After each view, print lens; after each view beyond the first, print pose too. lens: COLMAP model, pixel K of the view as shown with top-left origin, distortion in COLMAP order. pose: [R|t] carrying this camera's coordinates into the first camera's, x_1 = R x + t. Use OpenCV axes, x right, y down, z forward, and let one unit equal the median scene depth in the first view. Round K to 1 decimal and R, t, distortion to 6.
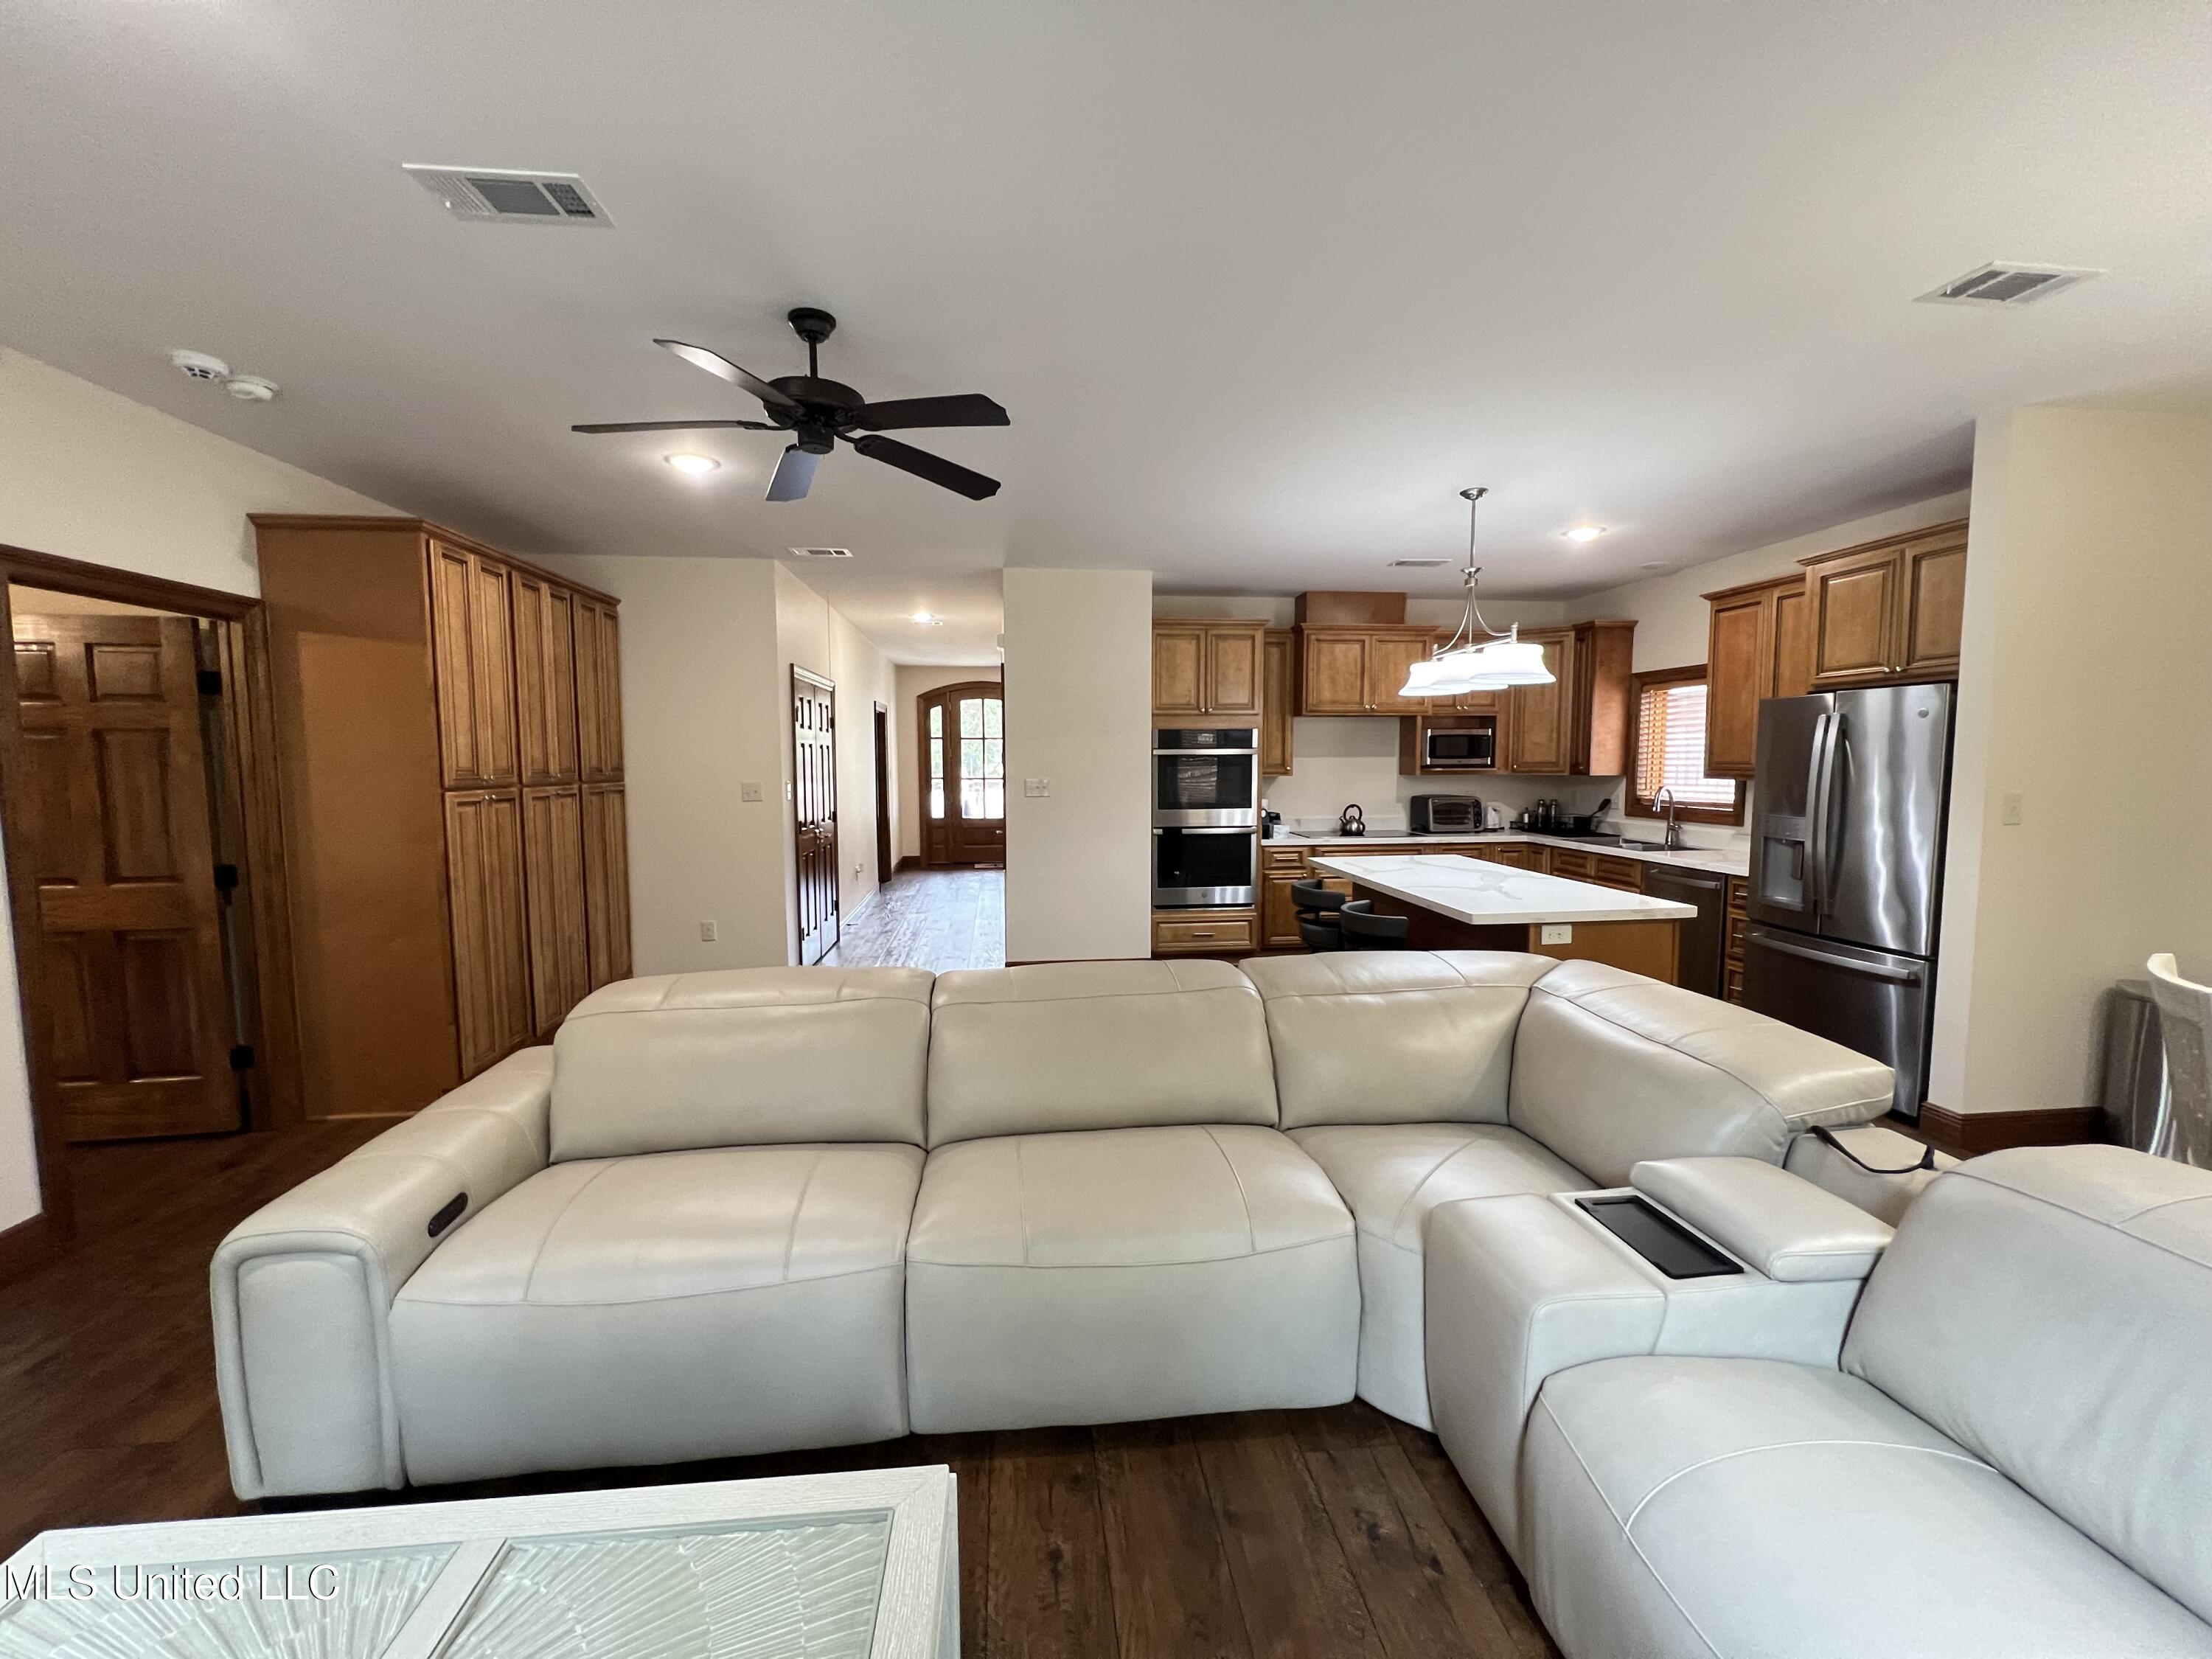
lens RADIAL K [[886.3, 0, 1097.9], [0, 886.3, 831.4], [0, 0, 1]] dist [-0.003107, 0.000832]
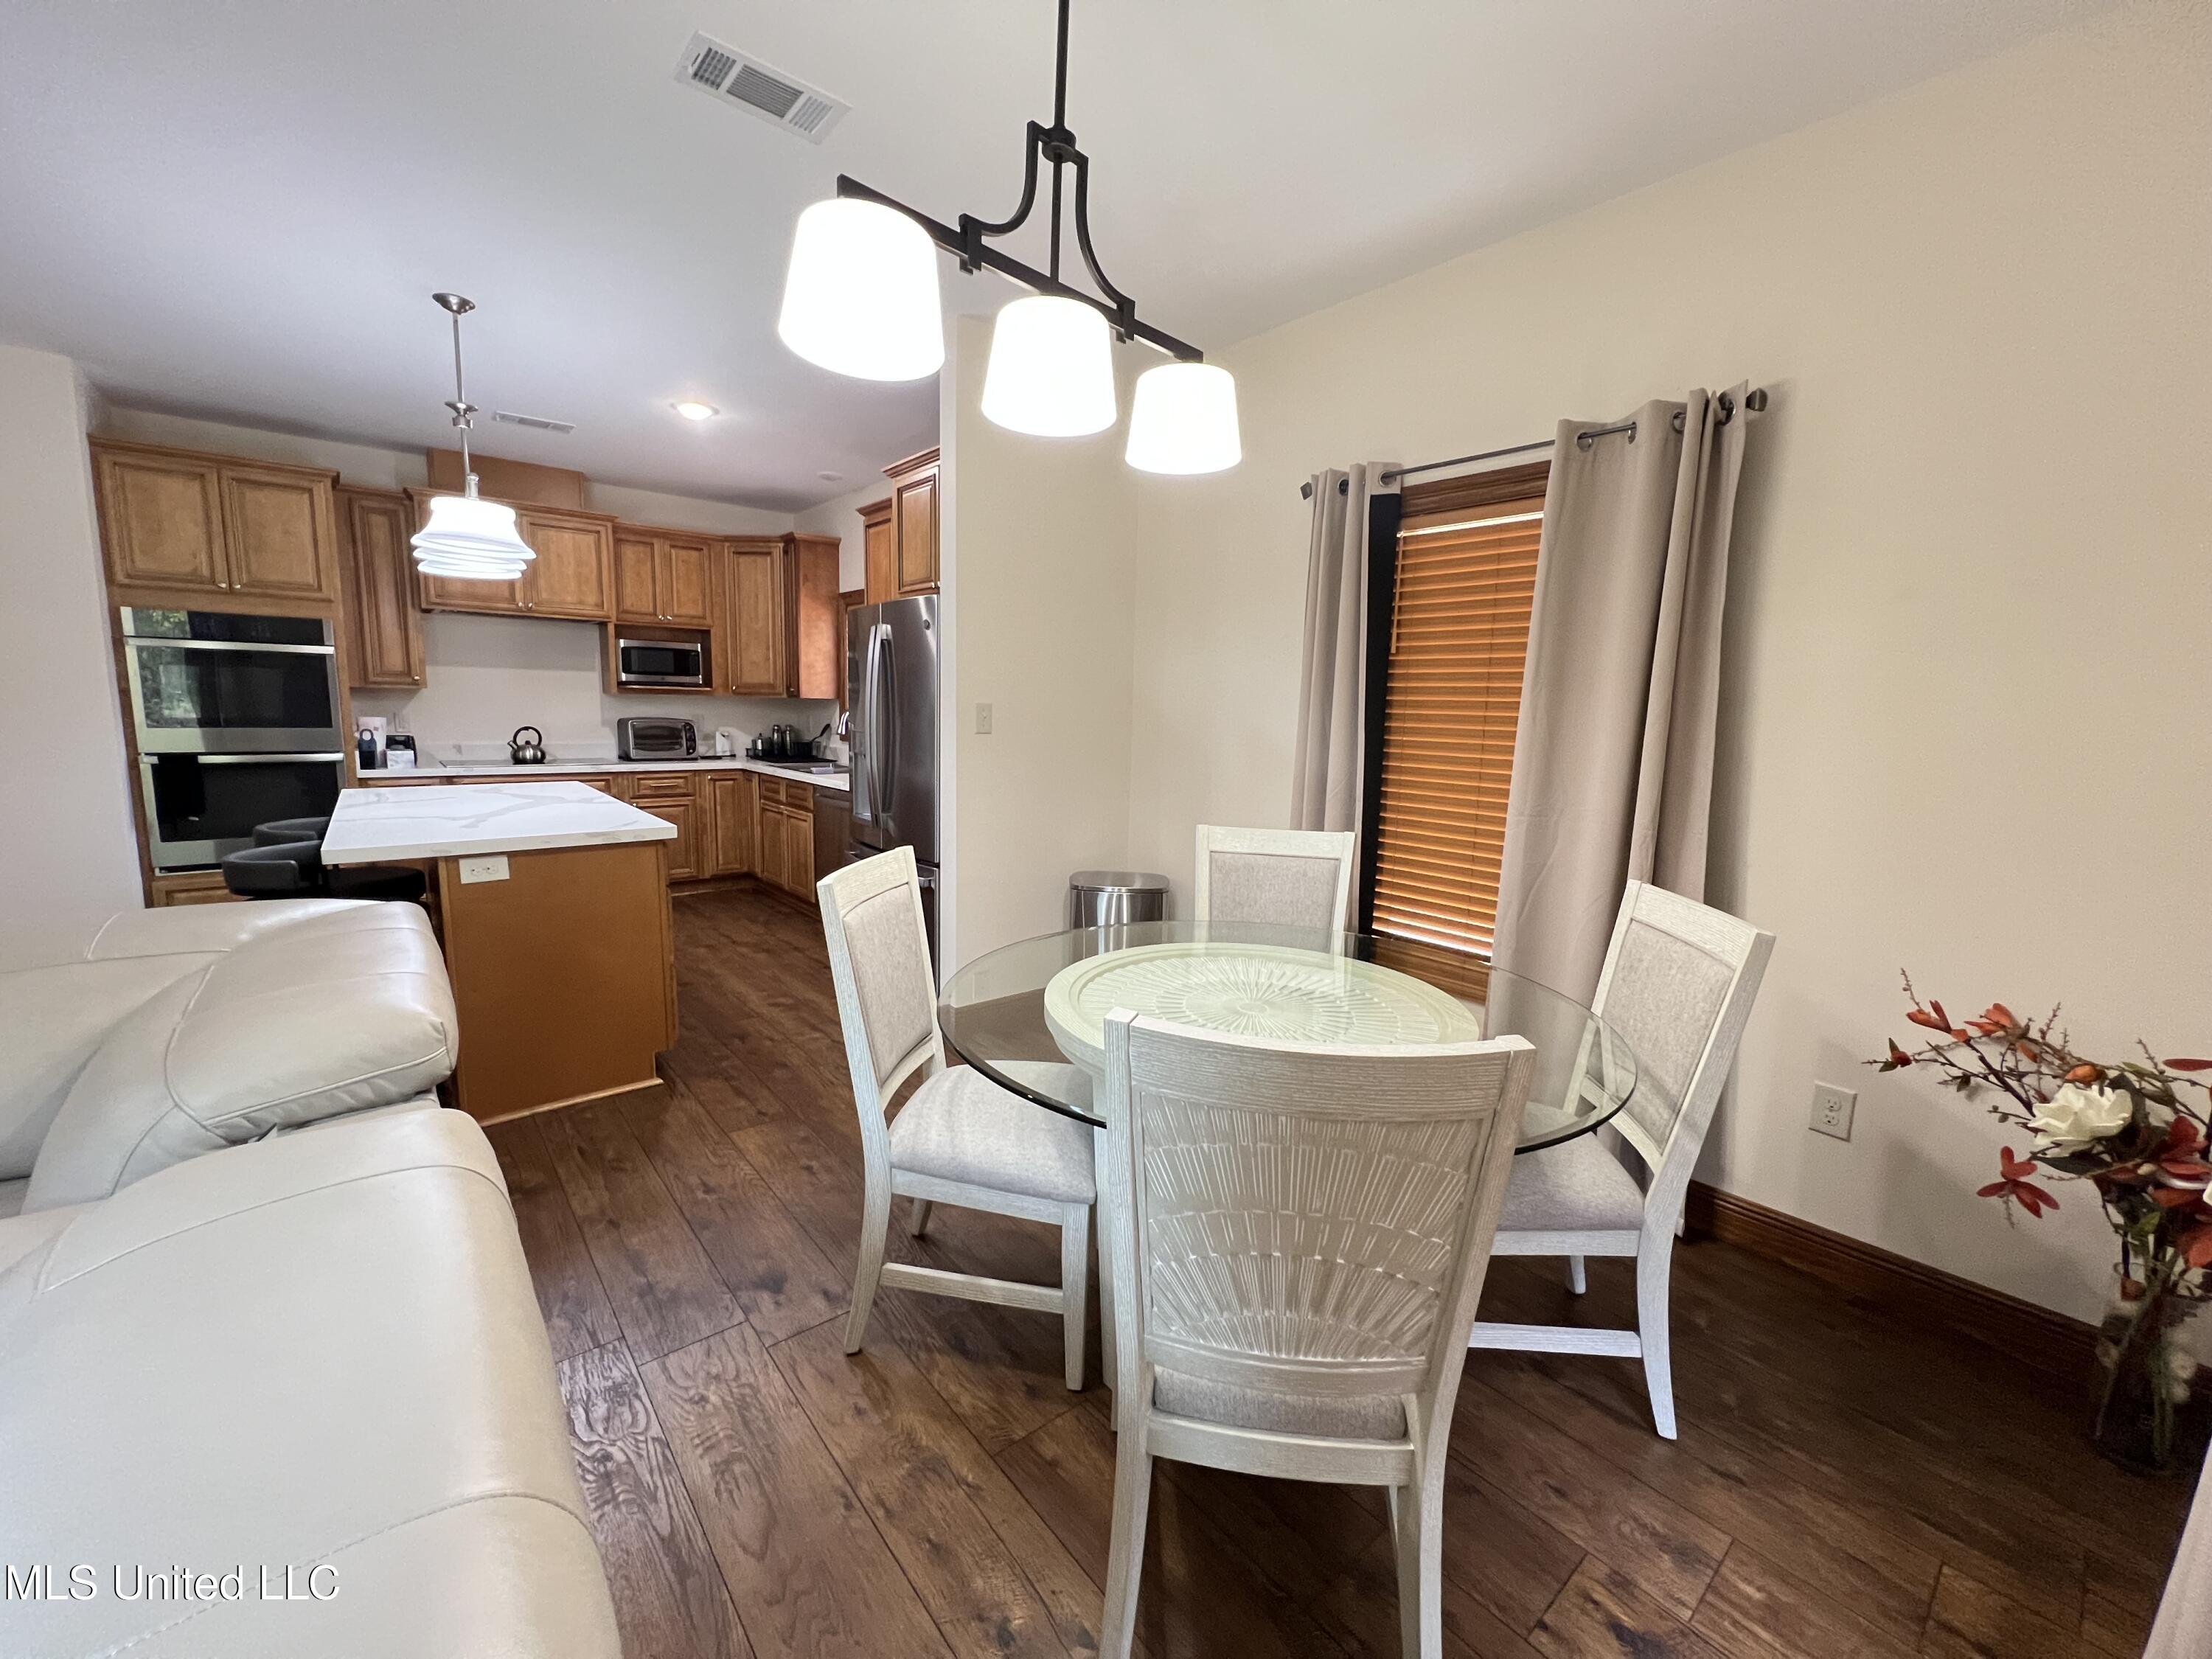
lens RADIAL K [[886.3, 0, 1097.6], [0, 886.3, 831.7], [0, 0, 1]] dist [-0.003107, 0.000832]
pose [[0.831636, -0.051749, 0.552905, 0.294514], [0.015971, 0.997466, 0.069335, 0.020106], [-0.555092, -0.048831, 0.830354, 0.022106]]
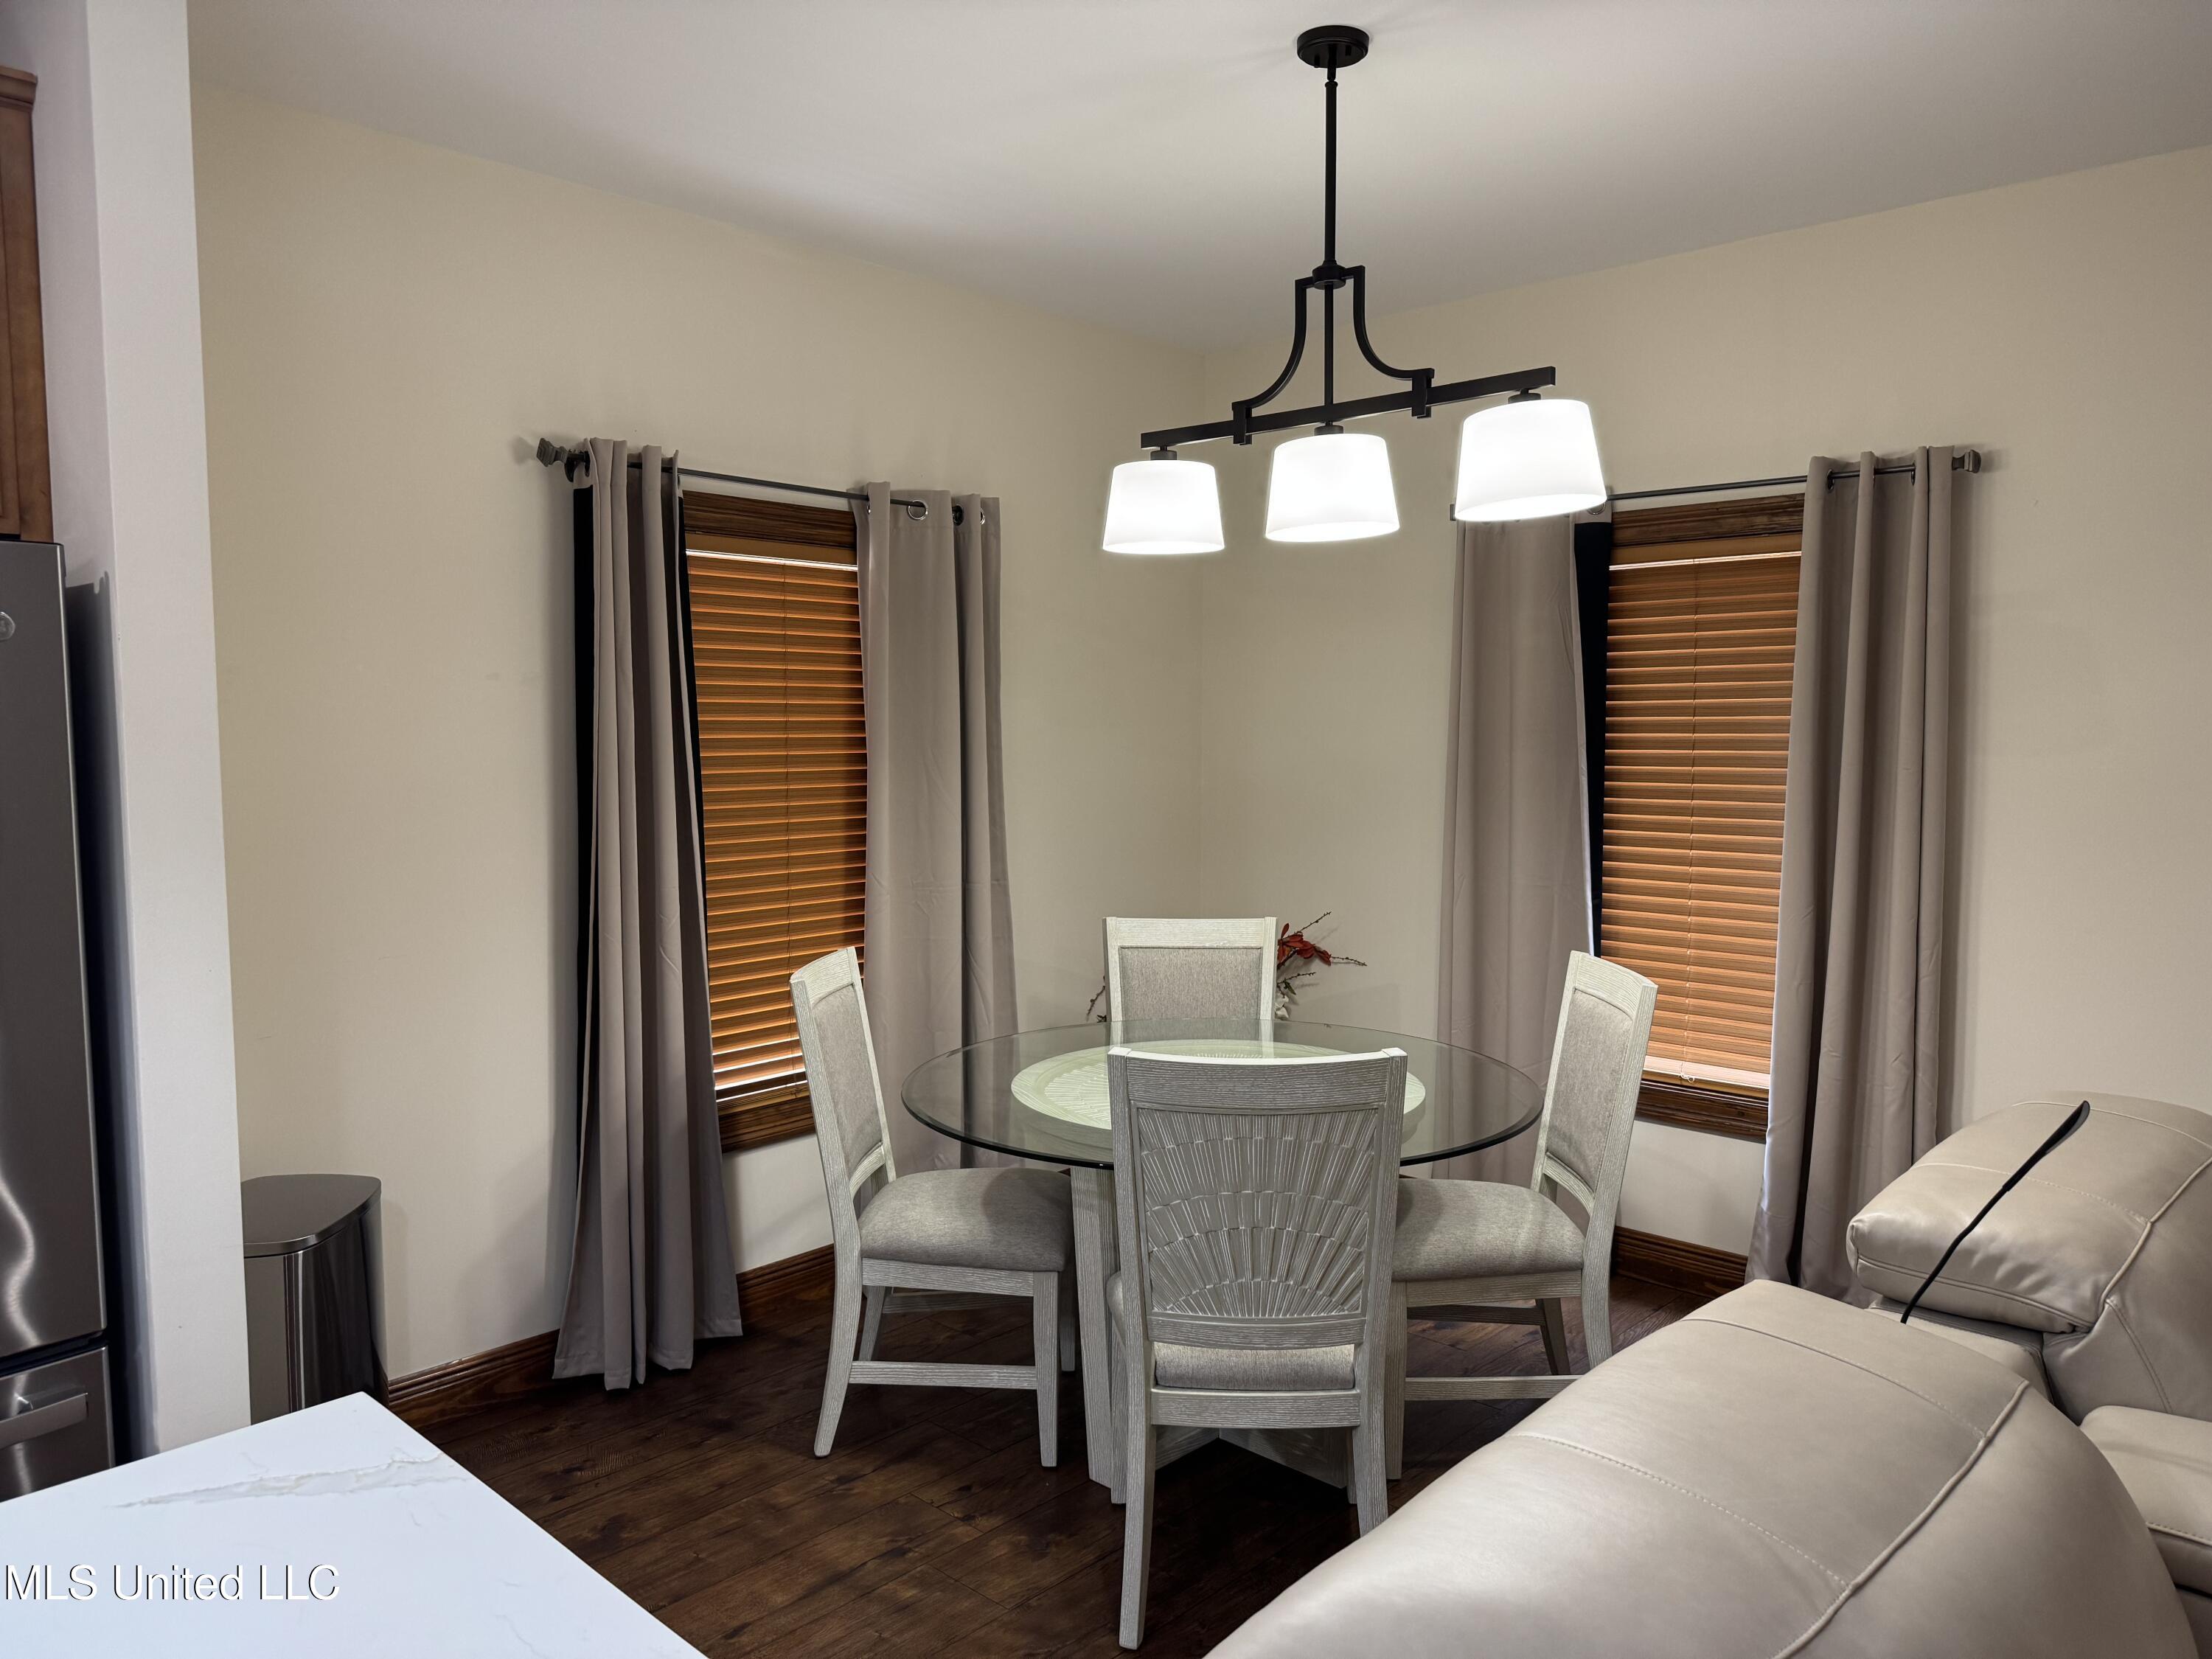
lens RADIAL K [[1546.9, 0, 1107.2], [0, 1546.9, 838.0], [0, 0, 1]] dist [0.074399, -0.095148]
pose [[-0.649881, -0.052532, 0.758219, 0.126986], [0.070546, 0.989133, 0.128996, -0.057211], [-0.756755, 0.137321, -0.639112, 0.600854]]
